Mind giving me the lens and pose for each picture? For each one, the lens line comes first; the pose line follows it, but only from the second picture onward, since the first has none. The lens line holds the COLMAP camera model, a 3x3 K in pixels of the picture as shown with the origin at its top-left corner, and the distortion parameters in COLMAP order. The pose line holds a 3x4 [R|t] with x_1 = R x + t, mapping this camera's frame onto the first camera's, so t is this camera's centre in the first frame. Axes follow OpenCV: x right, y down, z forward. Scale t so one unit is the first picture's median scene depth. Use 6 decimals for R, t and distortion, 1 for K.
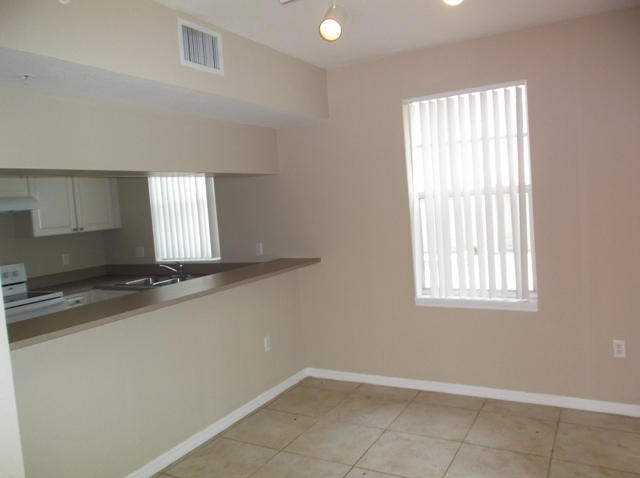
lens RADIAL K [[502.0, 0, 321.4], [0, 502.0, 236.6], [0, 0, 1]] dist [-0.030756, 0.006056]
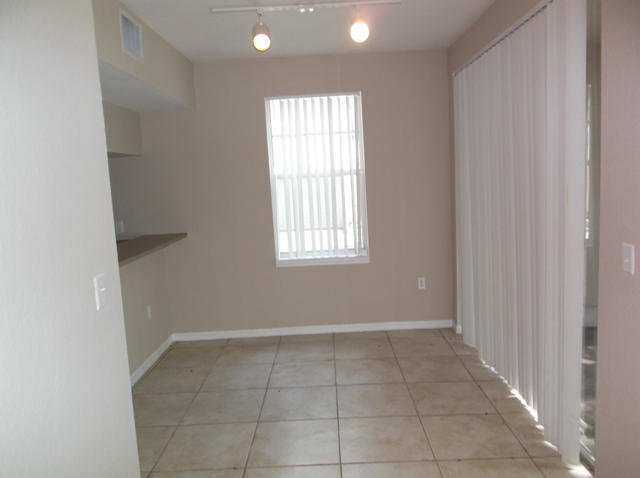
lens RADIAL K [[502.0, 0, 319.3], [0, 502.0, 238.7], [0, 0, 1]] dist [-0.030756, 0.006056]
pose [[0.879846, -0.040885, 0.473496, -0.324550], [0.028630, 0.999043, 0.033063, 0.034278], [-0.474395, -0.015534, 0.880175, -0.138892]]
